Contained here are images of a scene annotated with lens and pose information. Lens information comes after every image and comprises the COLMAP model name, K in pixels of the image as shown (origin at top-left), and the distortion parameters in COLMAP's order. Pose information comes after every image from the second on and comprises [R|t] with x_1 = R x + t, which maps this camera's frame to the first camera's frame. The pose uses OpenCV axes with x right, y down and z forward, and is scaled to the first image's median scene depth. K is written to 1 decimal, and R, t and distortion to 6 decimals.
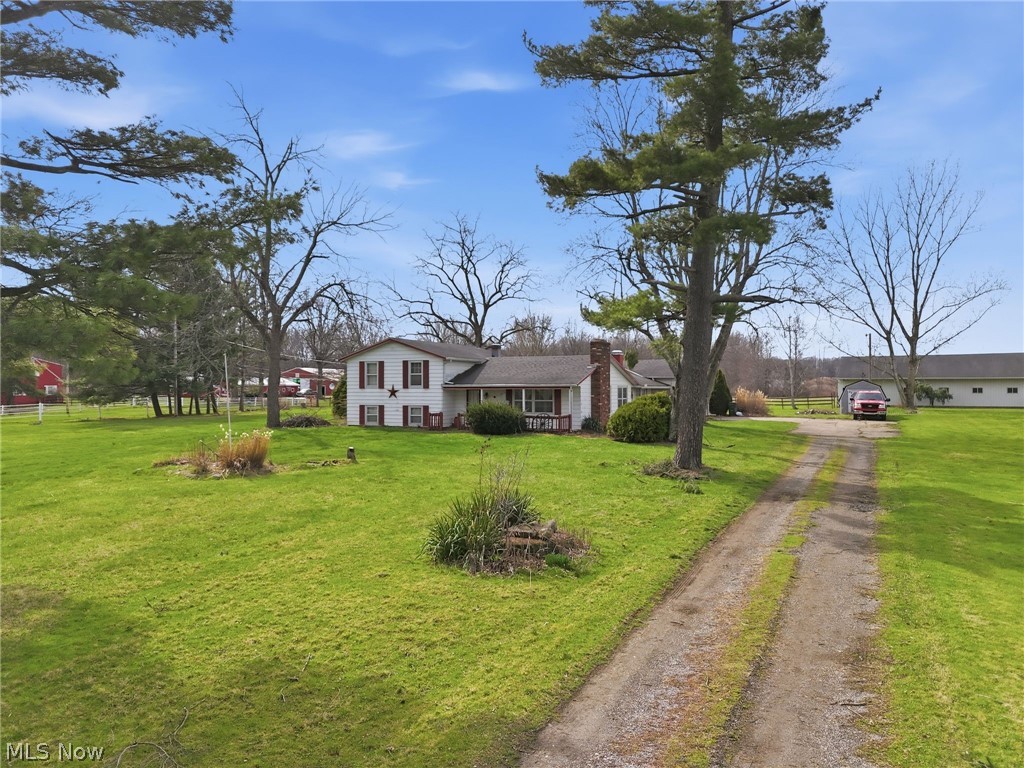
lens RADIAL K [[748.6, 0, 512.0], [0, 748.6, 384.0], [0, 0, 1]] dist [0.078462, -0.059527]
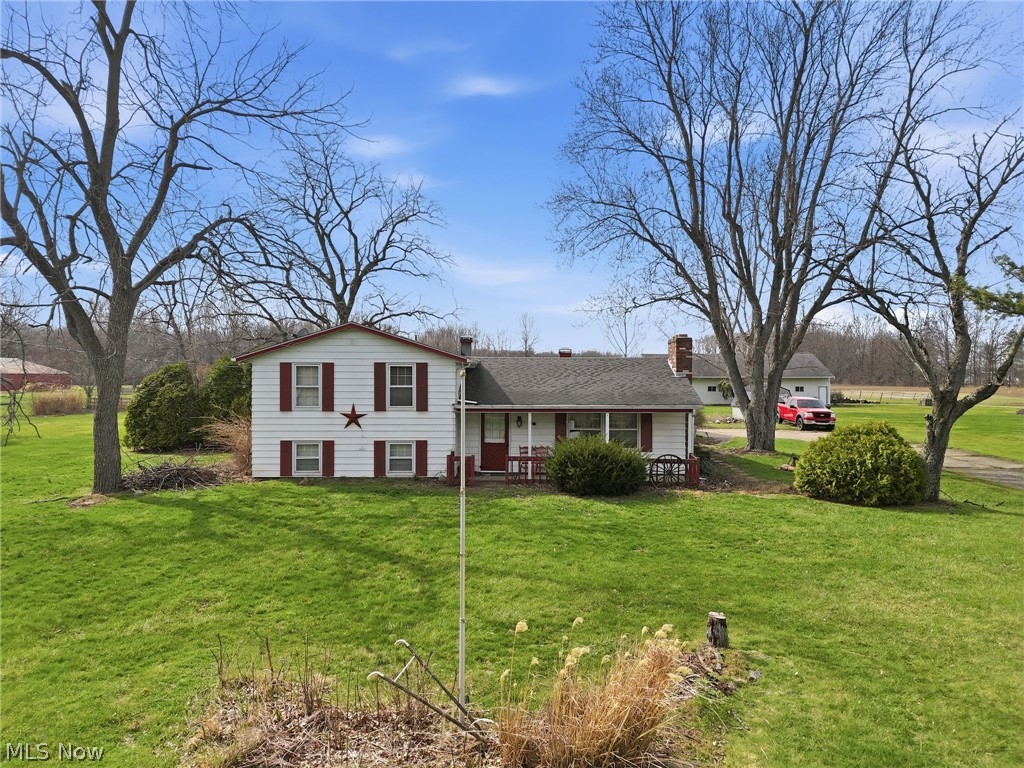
lens RADIAL K [[748.6, 0, 512.0], [0, 748.6, 384.0], [0, 0, 1]] dist [0.078462, -0.059527]
pose [[0.909258, -0.002163, 0.416228, -0.286551], [-0.003826, 0.999901, 0.013555, -0.022973], [-0.416216, -0.013918, 0.909159, 0.431155]]
